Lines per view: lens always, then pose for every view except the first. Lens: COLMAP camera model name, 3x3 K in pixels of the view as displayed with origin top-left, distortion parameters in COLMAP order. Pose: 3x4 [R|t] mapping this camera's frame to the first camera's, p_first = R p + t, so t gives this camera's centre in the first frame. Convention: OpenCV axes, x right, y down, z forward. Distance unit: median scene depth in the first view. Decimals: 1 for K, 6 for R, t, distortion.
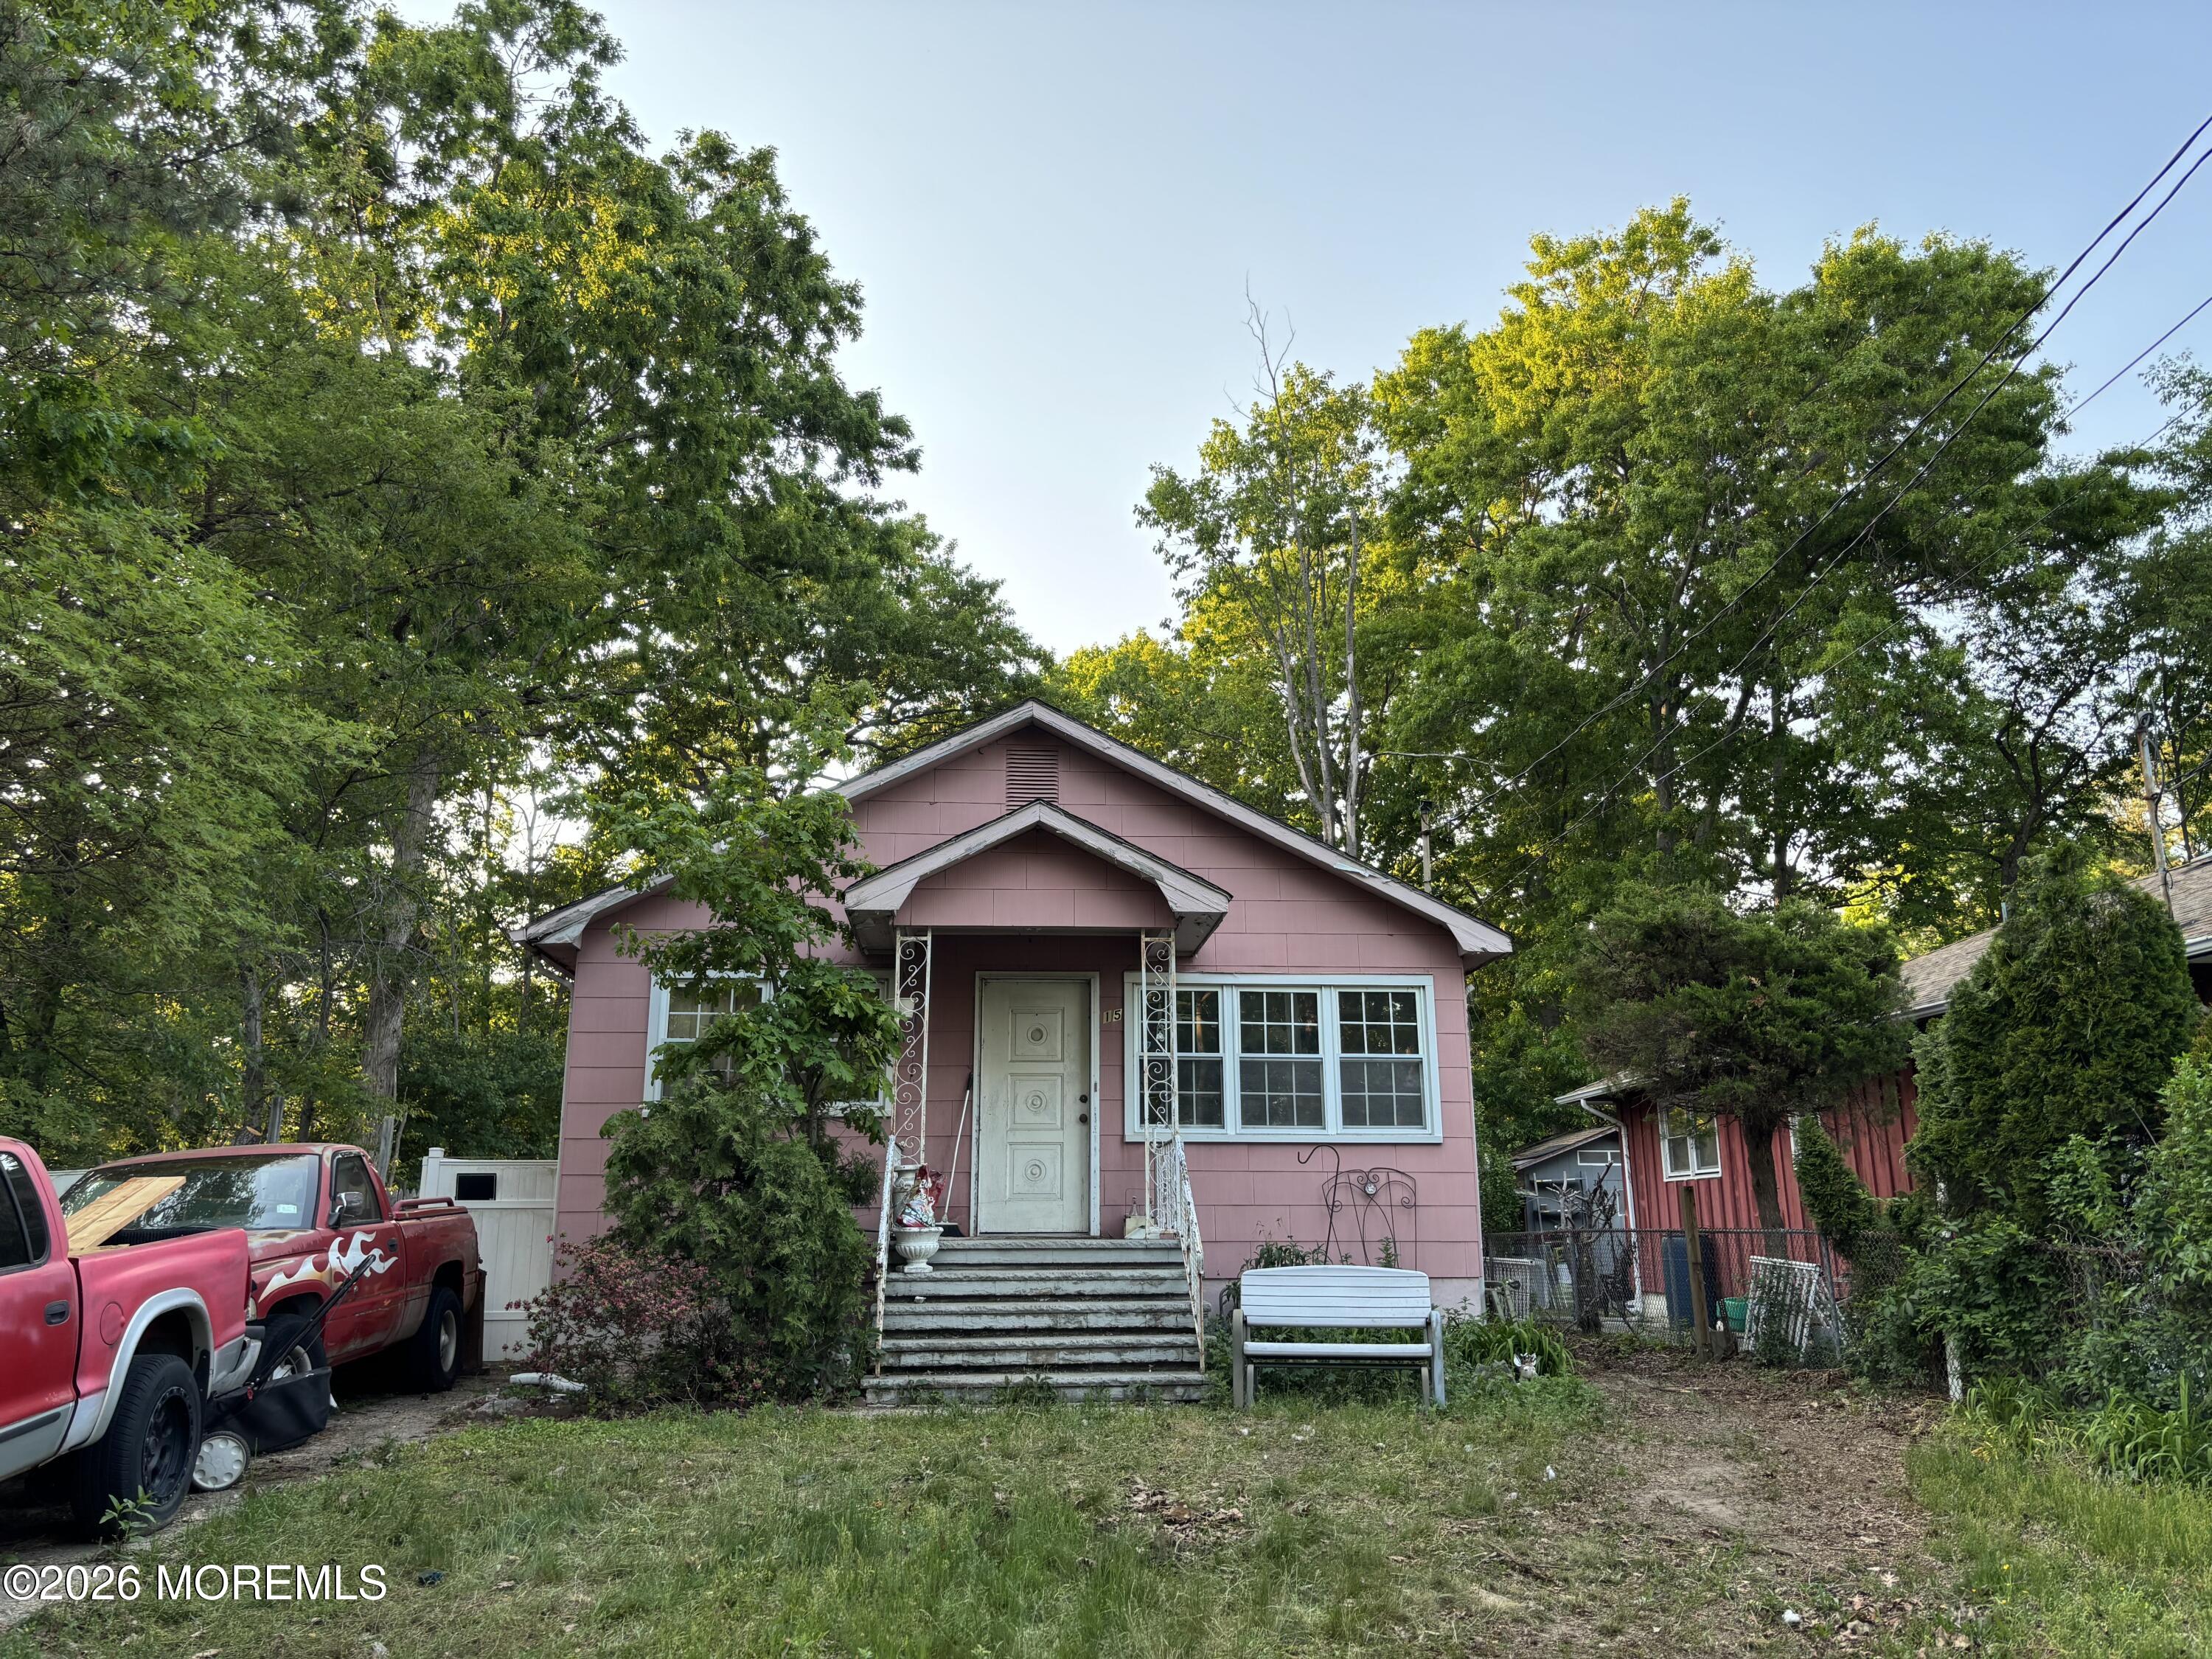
lens RADIAL K [[1664.8, 0, 1103.7], [0, 1664.8, 807.0], [0, 0, 1]] dist [0.121351, -0.197530]
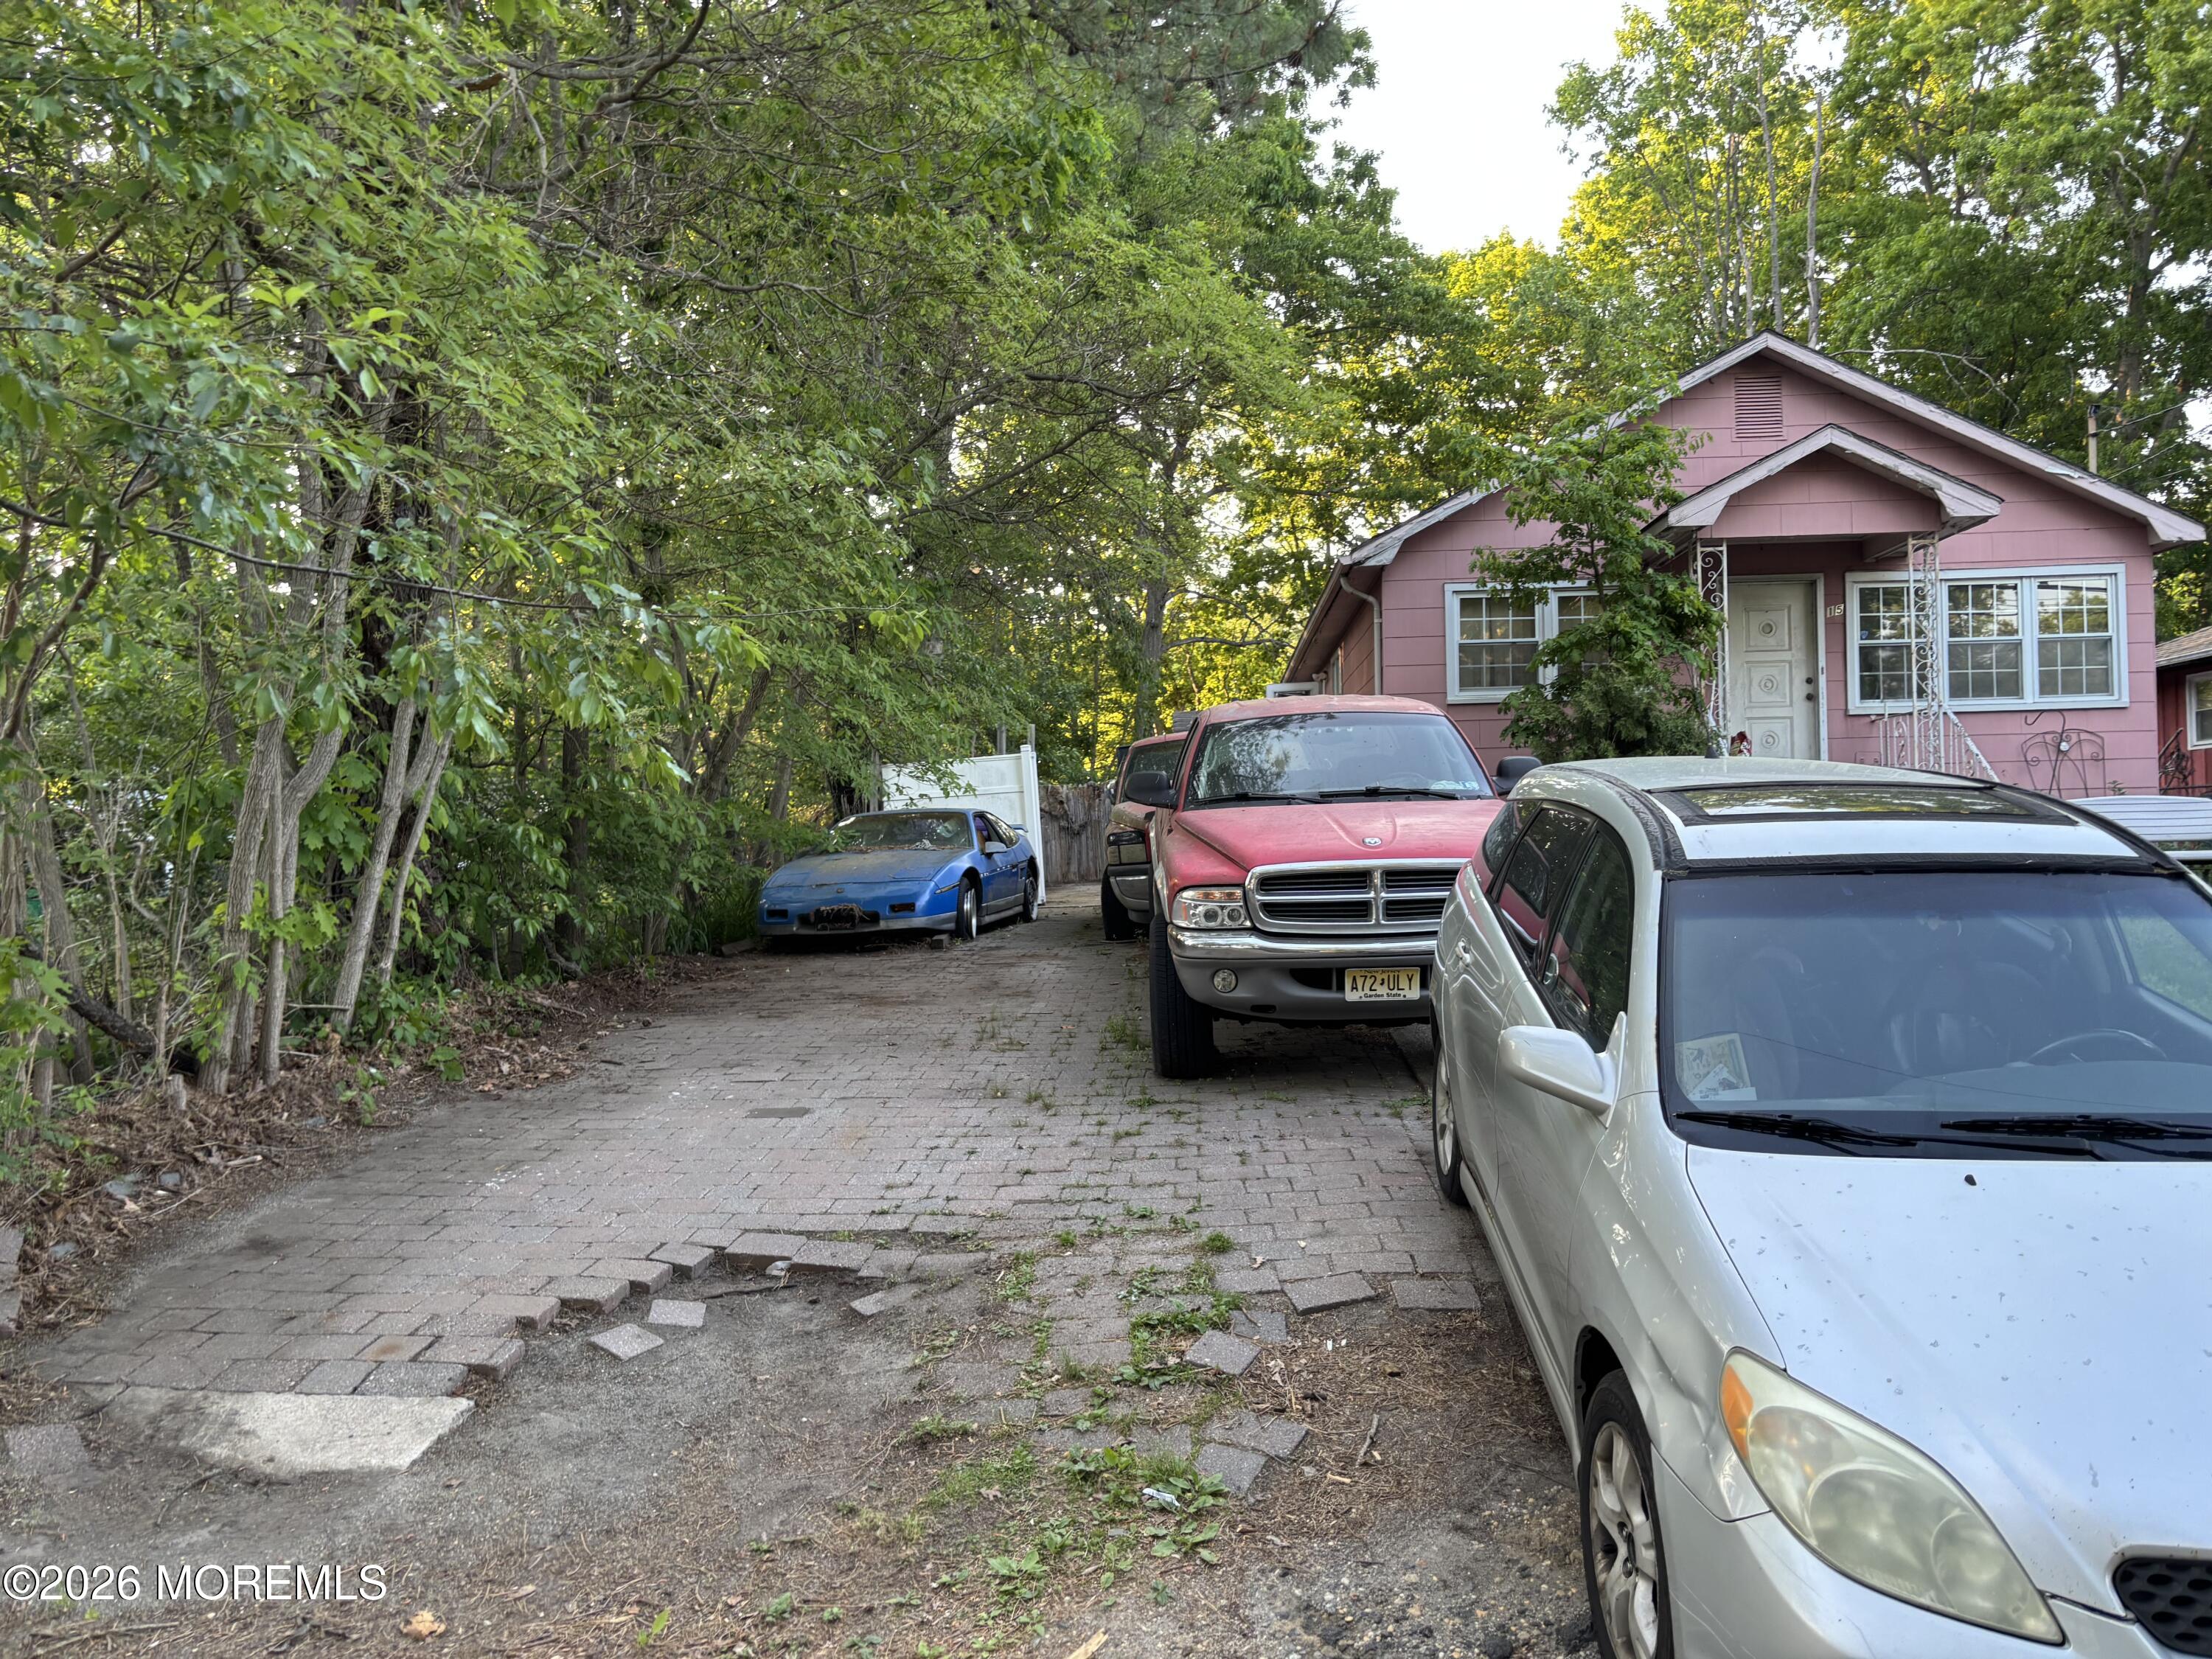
lens RADIAL K [[1661.6, 0, 1124.6], [0, 1661.6, 840.3], [0, 0, 1]] dist [0.053623, -0.057917]
pose [[0.992666, -0.018948, -0.119398, -0.354592], [0.047224, 0.969947, 0.238690, -0.022511], [0.111287, -0.242578, 0.963728, -0.228585]]
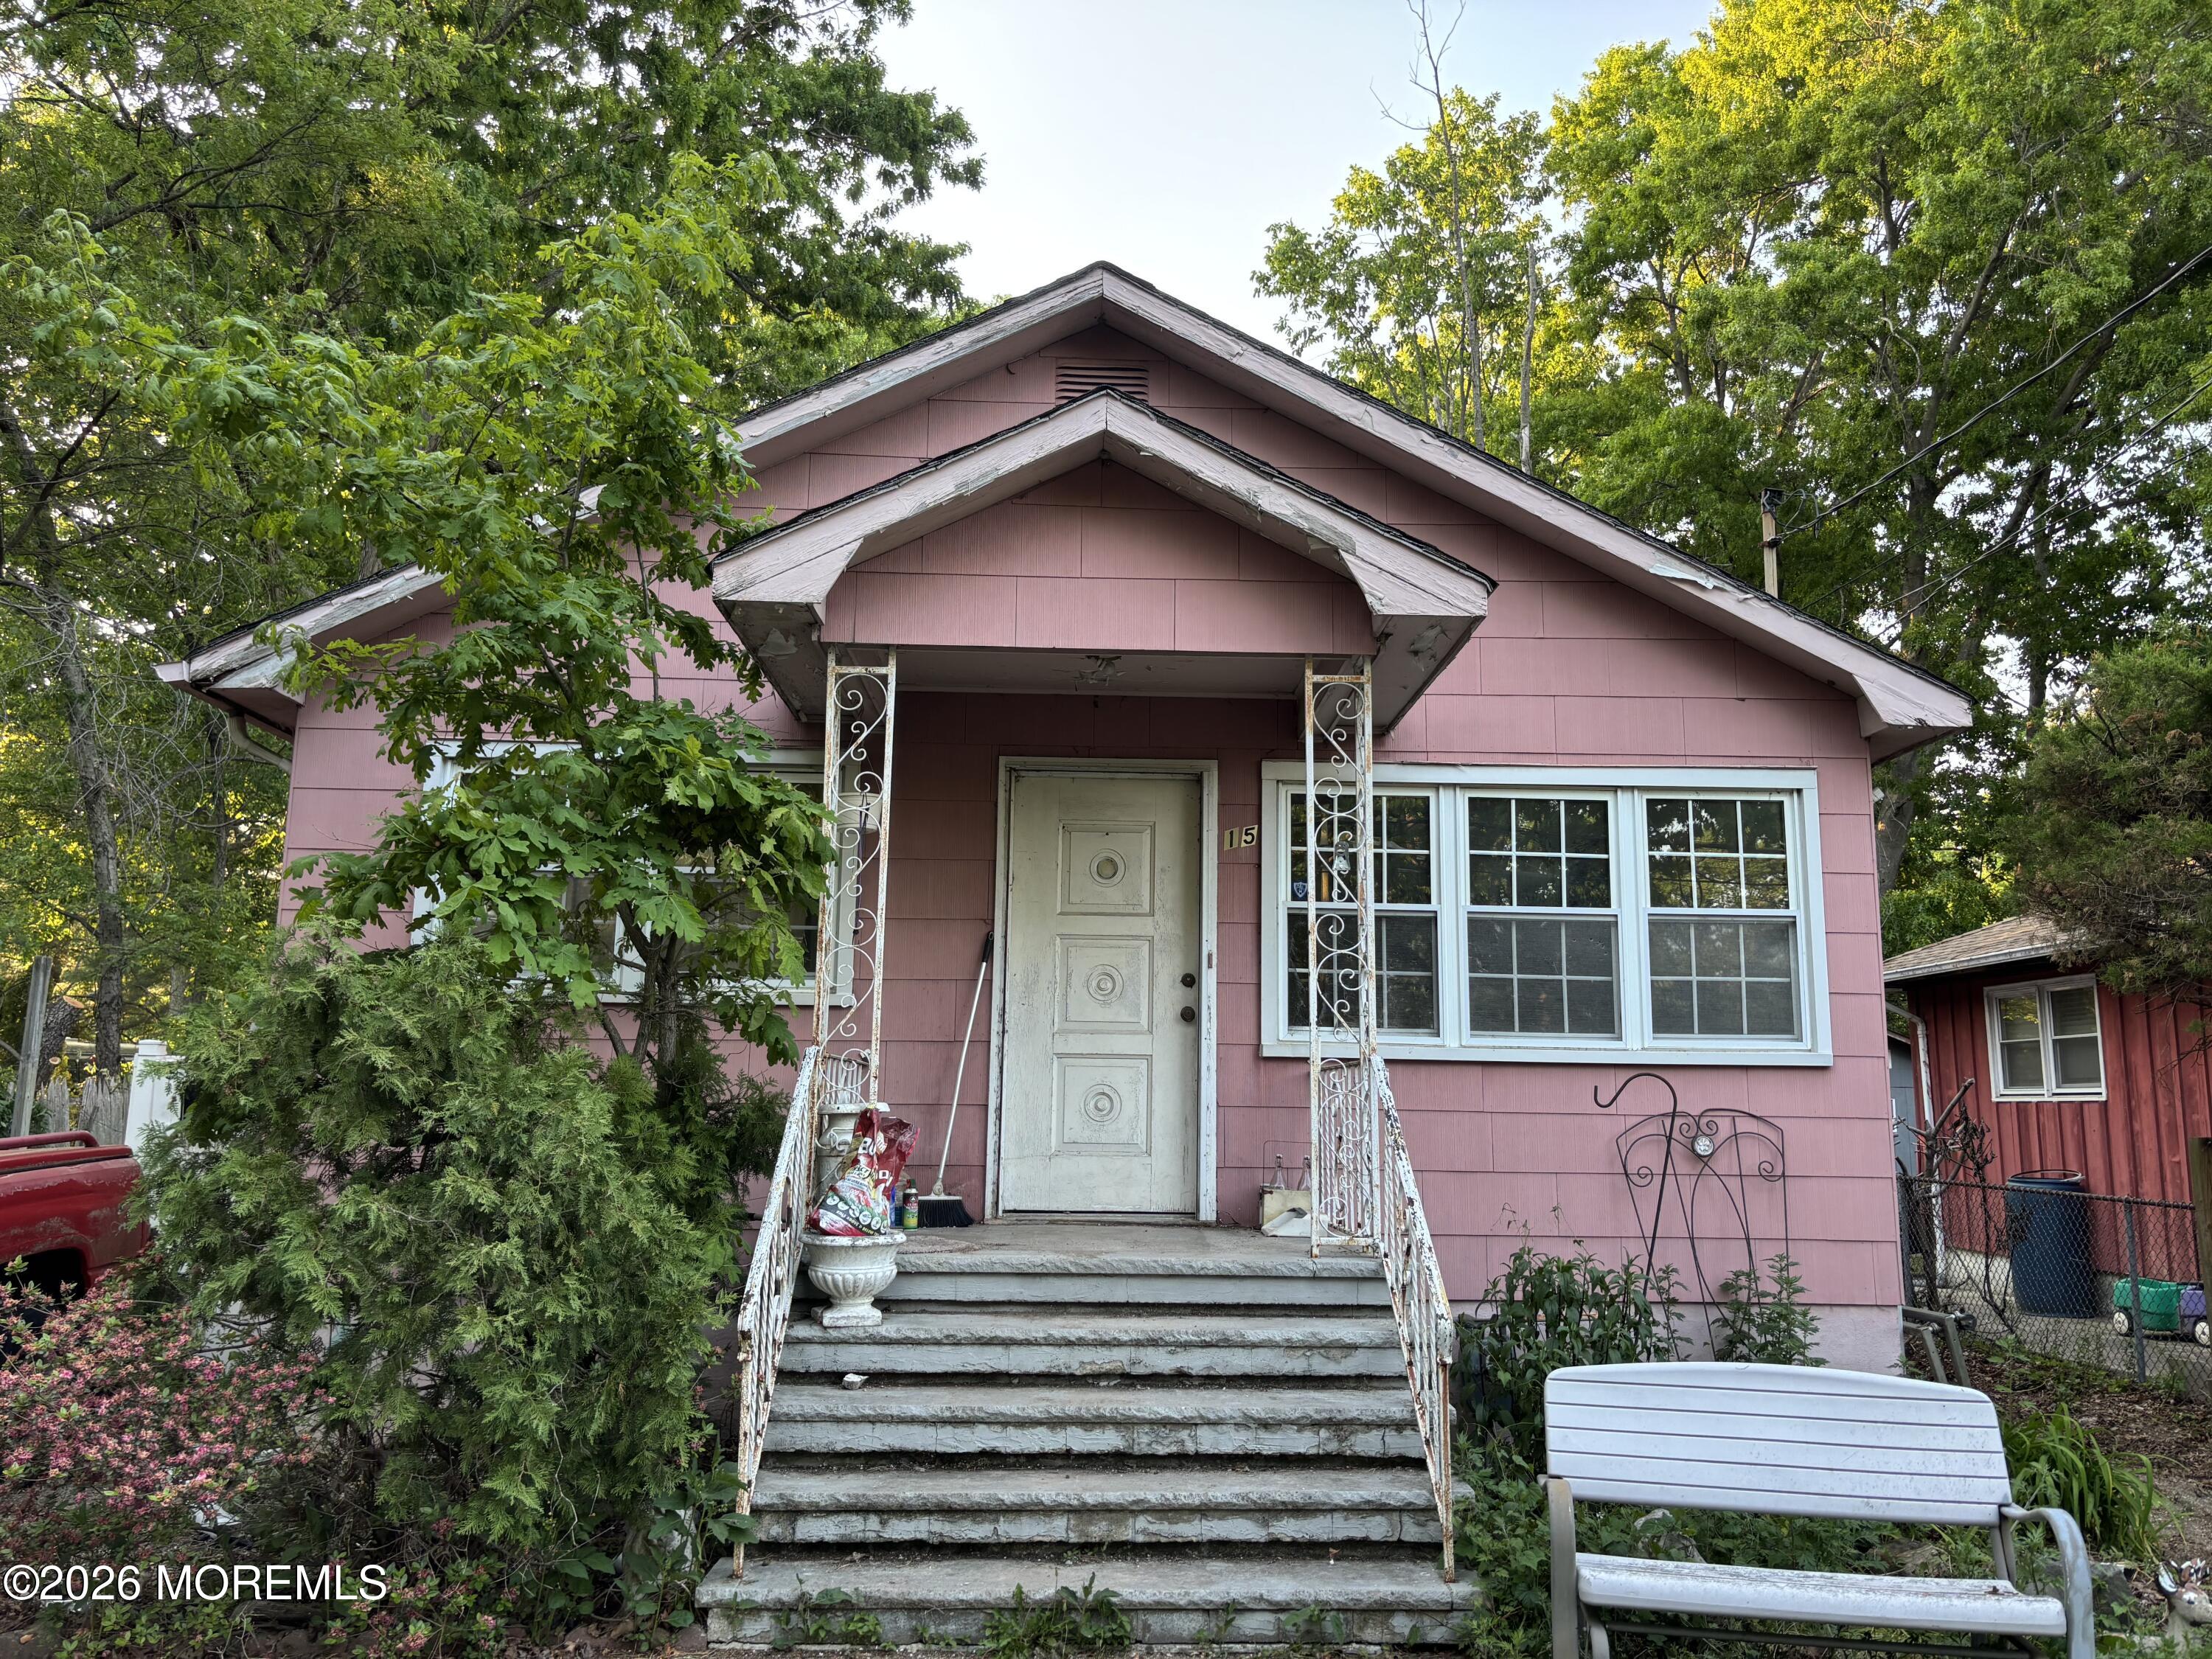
lens RADIAL K [[1661.6, 0, 1124.6], [0, 1661.6, 840.3], [0, 0, 1]] dist [0.053623, -0.057917]
pose [[0.998833, 0.010059, -0.047230, -0.007695], [-0.005660, 0.995709, 0.092361, 0.075399], [0.047956, -0.091986, 0.994605, 0.443132]]
